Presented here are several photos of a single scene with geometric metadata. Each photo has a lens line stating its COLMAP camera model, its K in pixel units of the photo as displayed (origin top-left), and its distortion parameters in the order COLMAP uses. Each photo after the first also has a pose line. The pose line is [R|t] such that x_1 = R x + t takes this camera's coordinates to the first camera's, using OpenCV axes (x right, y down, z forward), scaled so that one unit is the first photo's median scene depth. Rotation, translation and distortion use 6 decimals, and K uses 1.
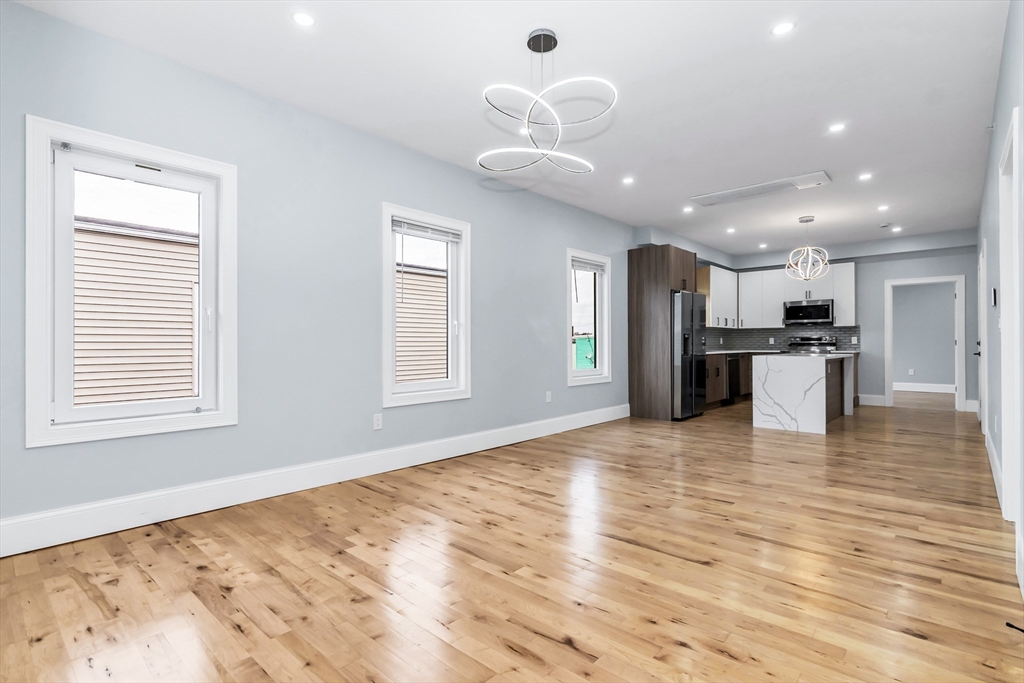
lens RADIAL K [[494.7, 0, 520.3], [0, 494.7, 344.8], [0, 0, 1]] dist [0.003153, -0.000302]
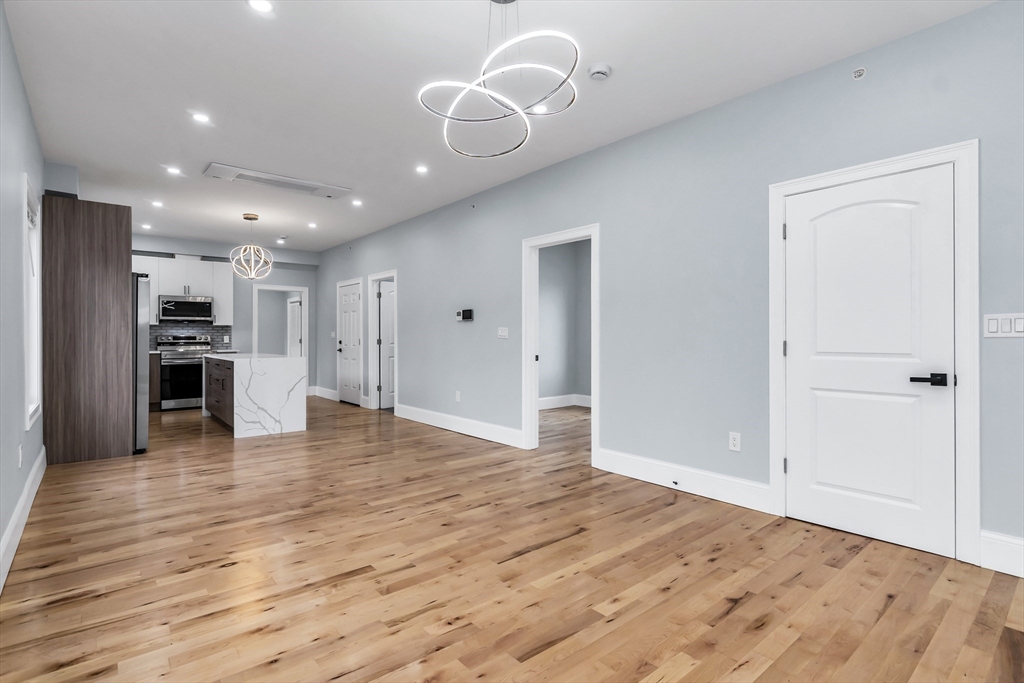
lens RADIAL K [[494.7, 0, 505.2], [0, 494.7, 341.7], [0, 0, 1]] dist [0.003153, -0.000302]
pose [[0.161006, -0.007334, 0.986926, -0.308213], [0.001181, 0.999973, 0.007238, -0.013717], [-0.986953, 0.000000, 0.161010, 0.347543]]
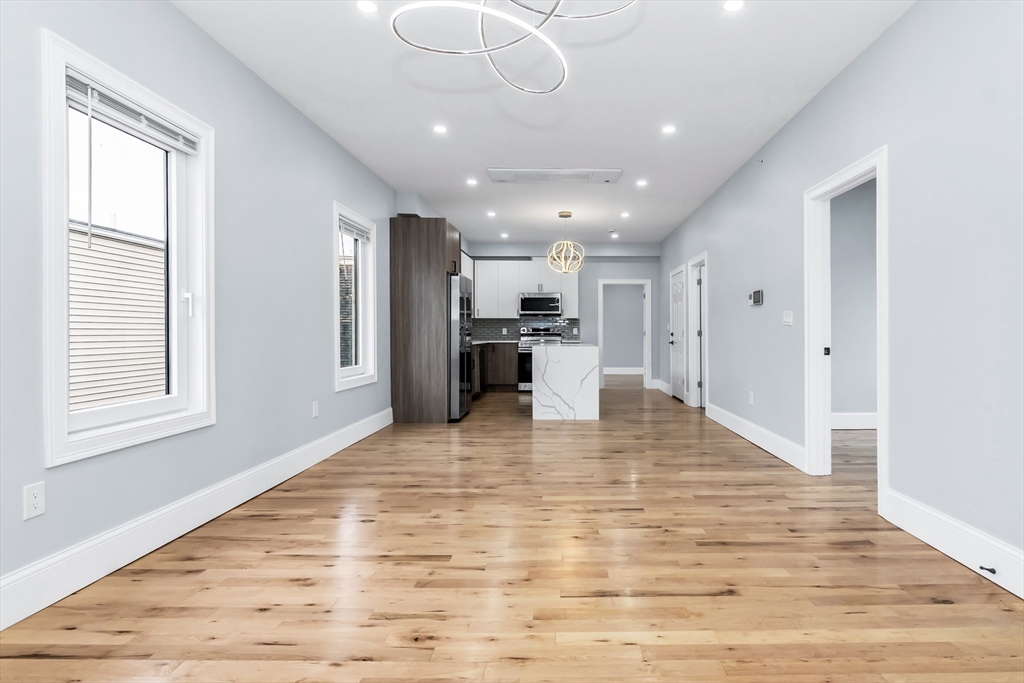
lens RADIAL K [[520.2, 0, 571.8], [0, 520.2, 337.1], [0, 0, 1]] dist [0.004604, -0.003019]
pose [[0.736950, -0.000521, 0.675947, -0.150849], [-0.002638, 0.999990, 0.003647, 0.000026], [-0.675942, -0.004471, 0.736941, 0.184510]]
